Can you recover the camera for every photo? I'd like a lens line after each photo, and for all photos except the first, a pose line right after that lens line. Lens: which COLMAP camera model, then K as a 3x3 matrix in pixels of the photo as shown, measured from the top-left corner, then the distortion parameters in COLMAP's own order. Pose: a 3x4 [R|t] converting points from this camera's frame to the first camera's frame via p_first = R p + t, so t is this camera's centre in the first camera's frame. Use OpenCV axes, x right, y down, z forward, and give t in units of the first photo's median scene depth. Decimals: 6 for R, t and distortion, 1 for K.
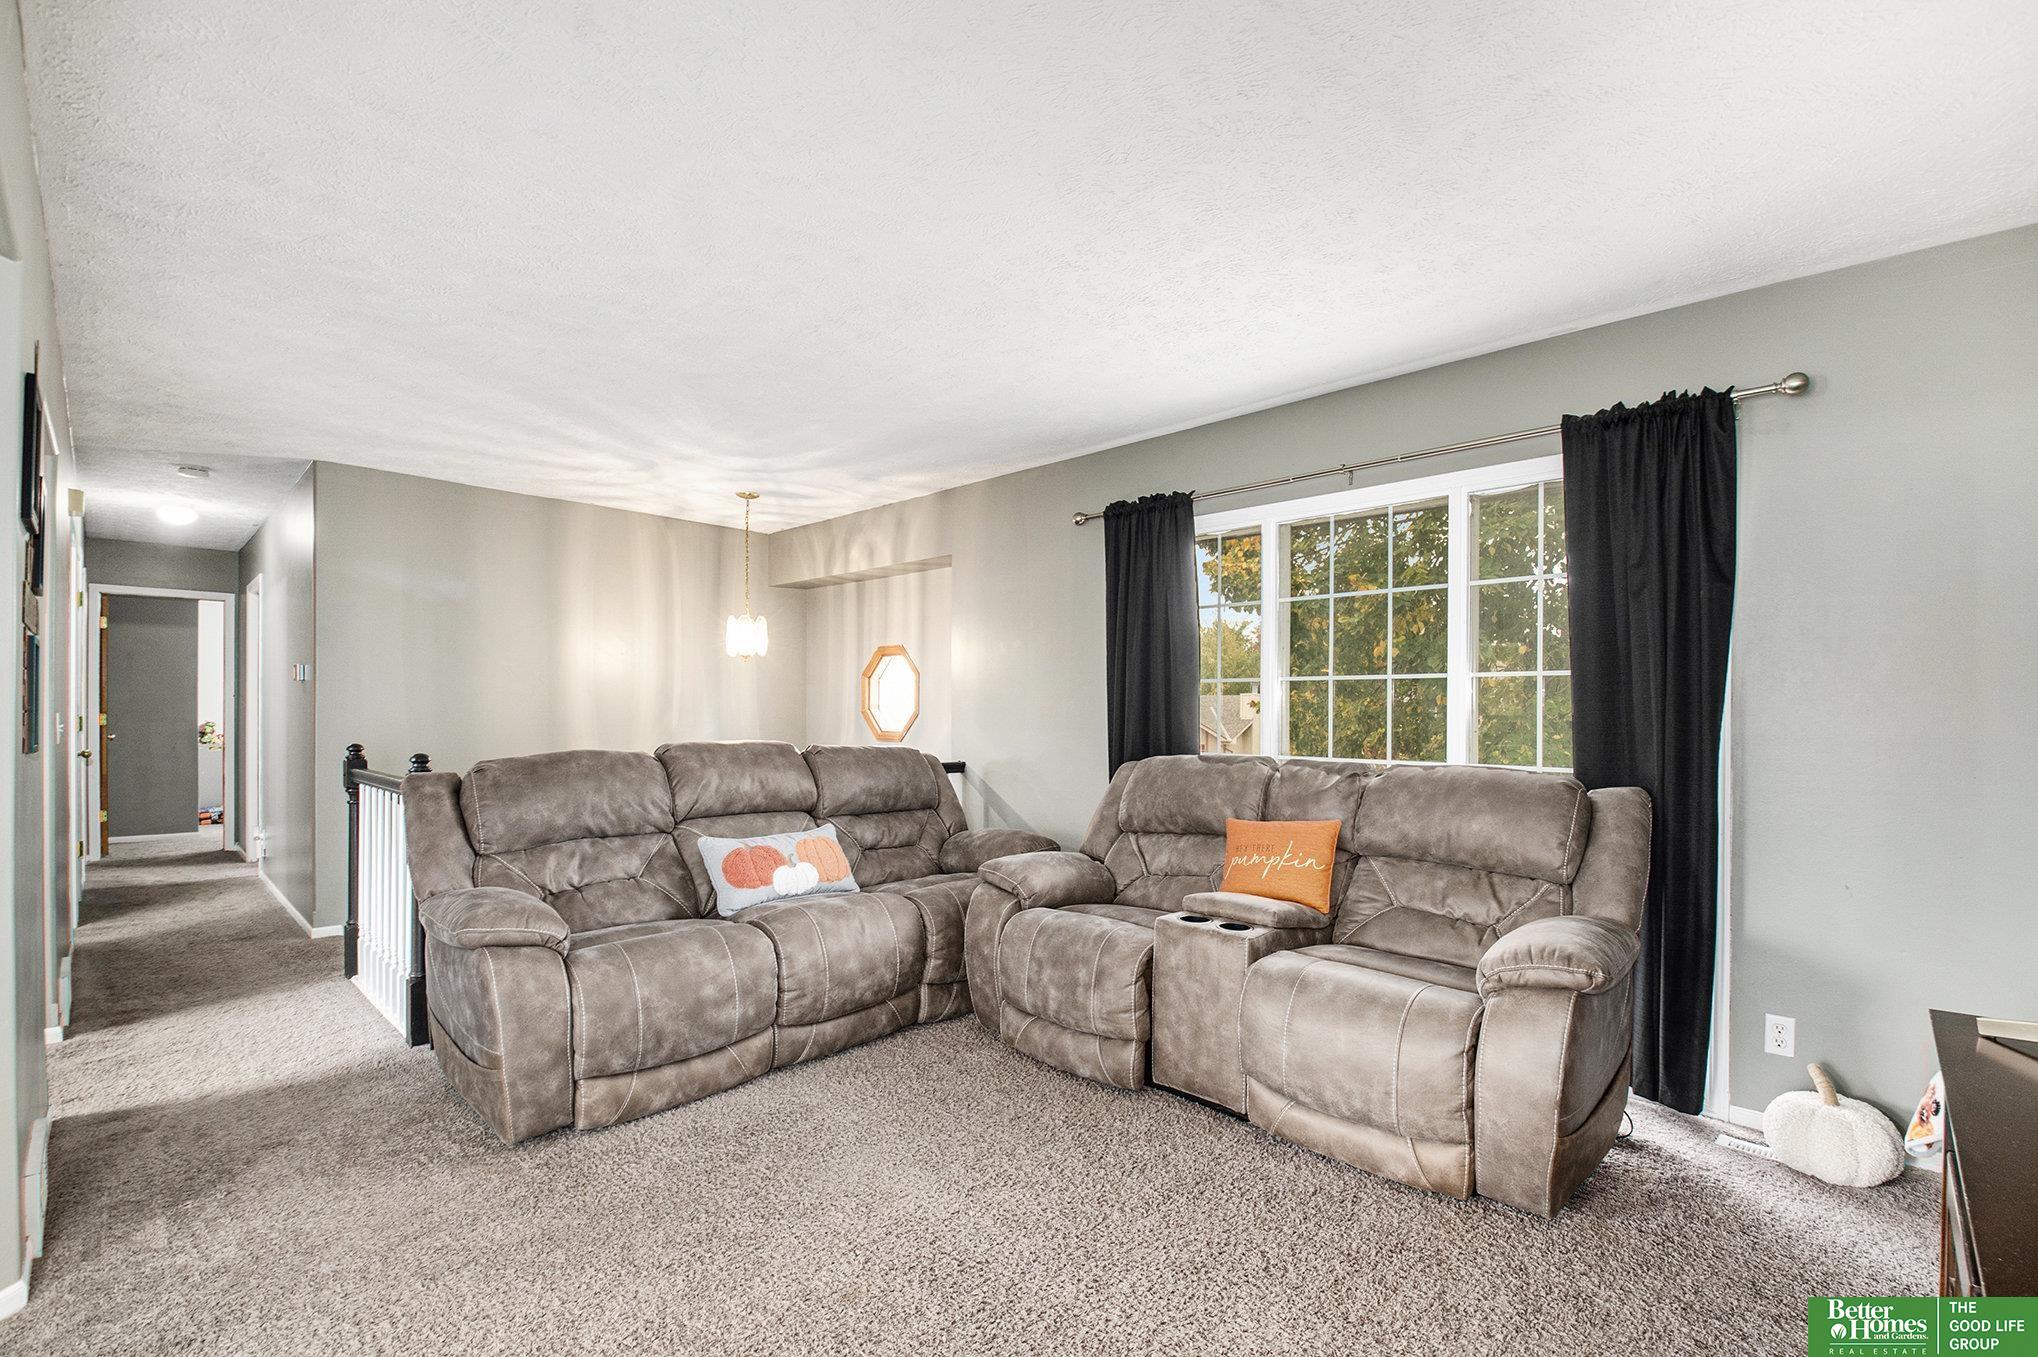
lens RADIAL K [[909.4, 0, 1033.8], [0, 909.4, 724.6], [0, 0, 1]] dist [0.003588, -0.017107]
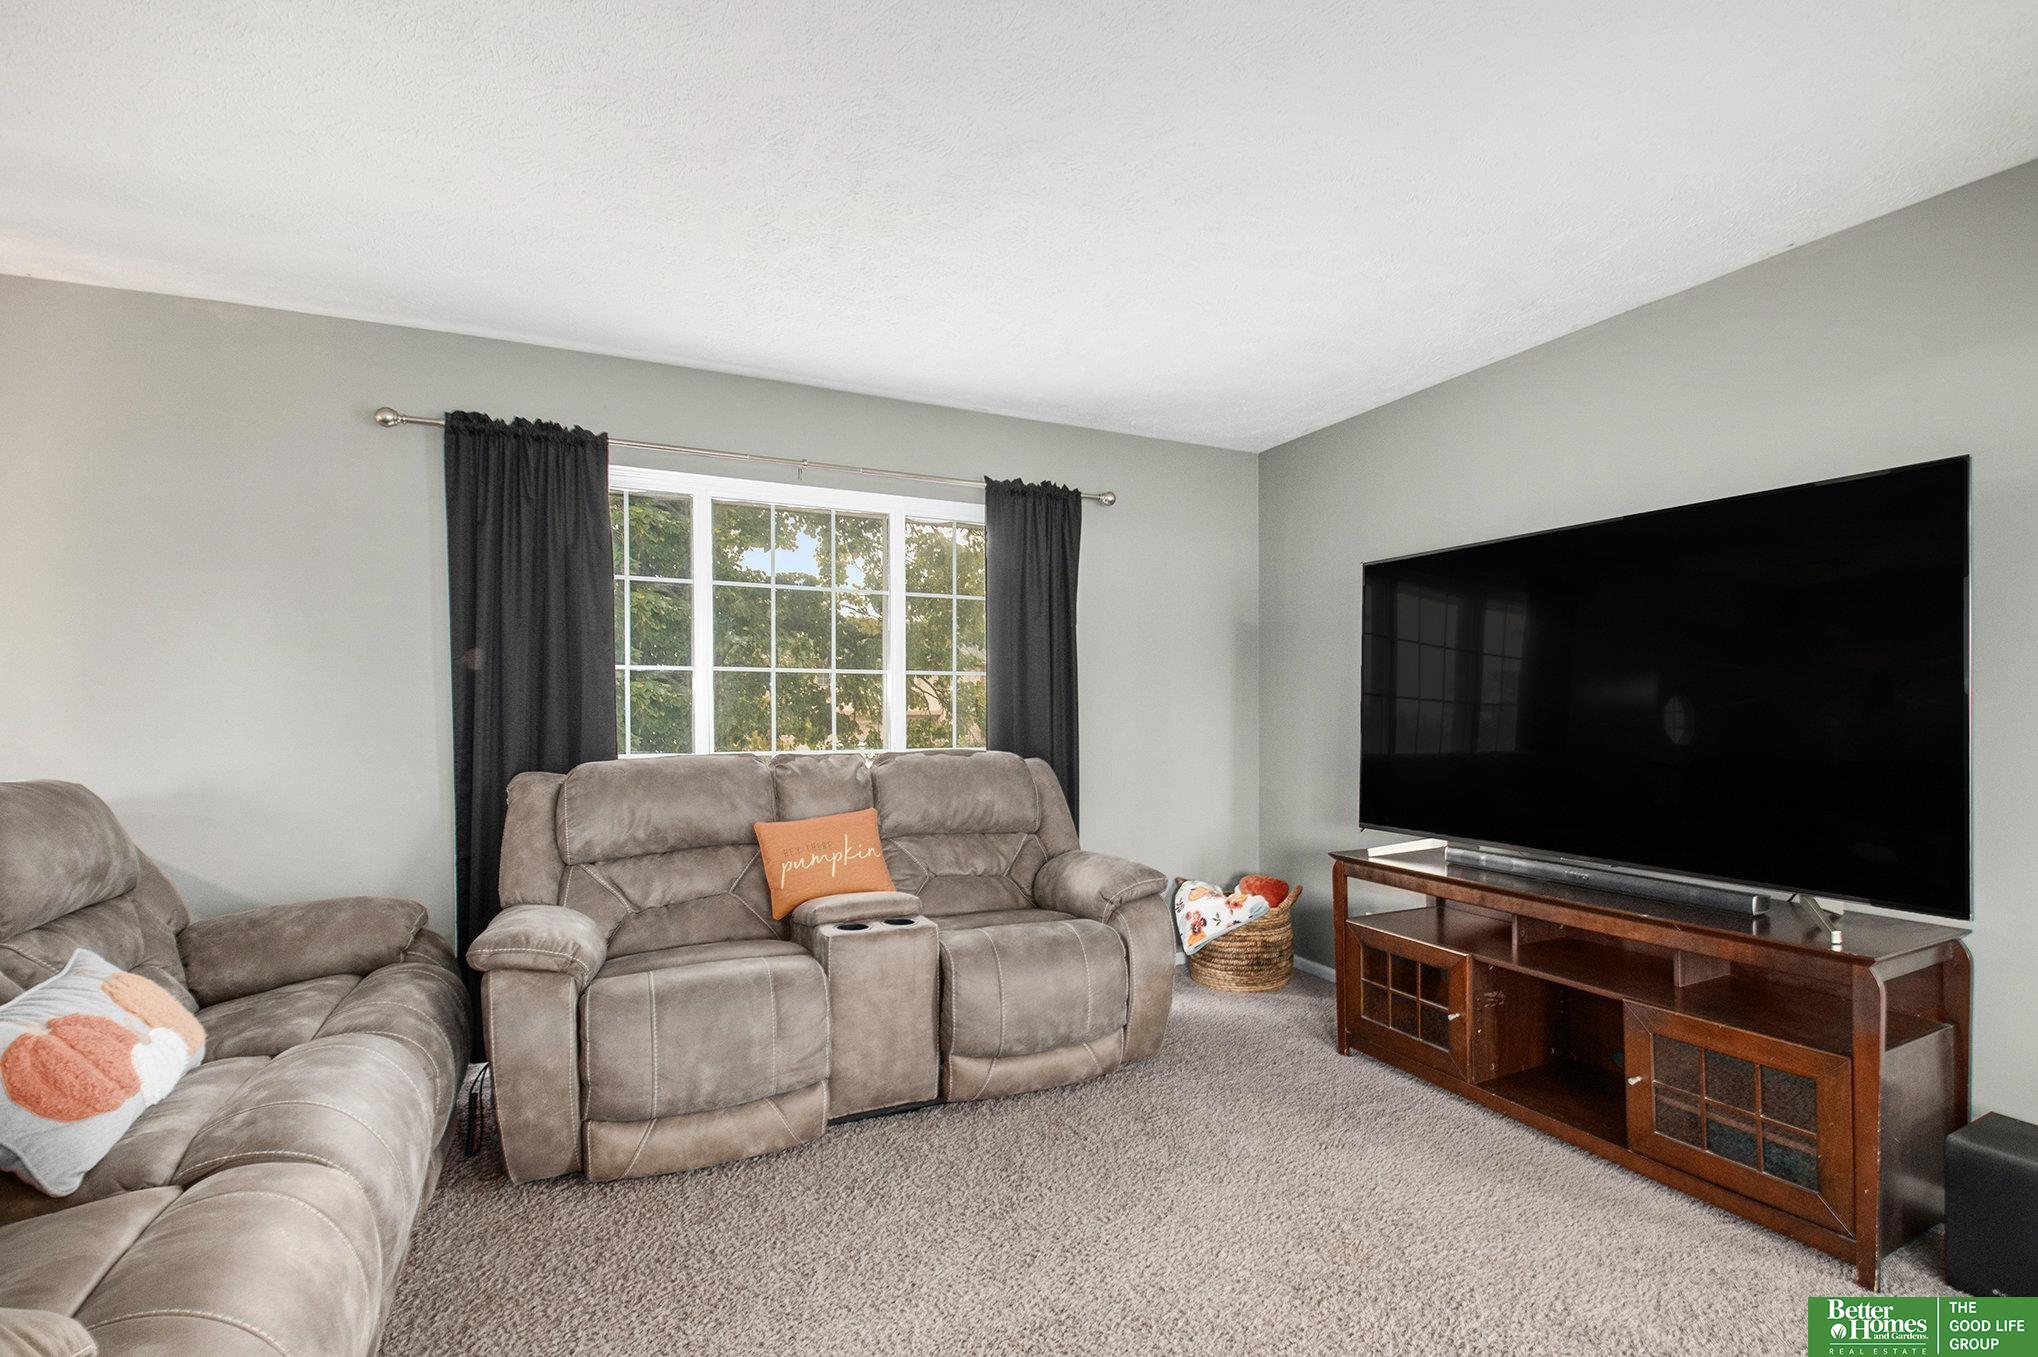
lens RADIAL K [[936.7, 0, 1056.0], [0, 936.7, 703.1], [0, 0, 1]] dist [0.000038, -0.019399]
pose [[0.327846, -0.001960, 0.944729, -0.646807], [0.014388, 0.999892, -0.002919, -0.010239], [-0.944621, 0.014550, 0.327839, 0.469946]]
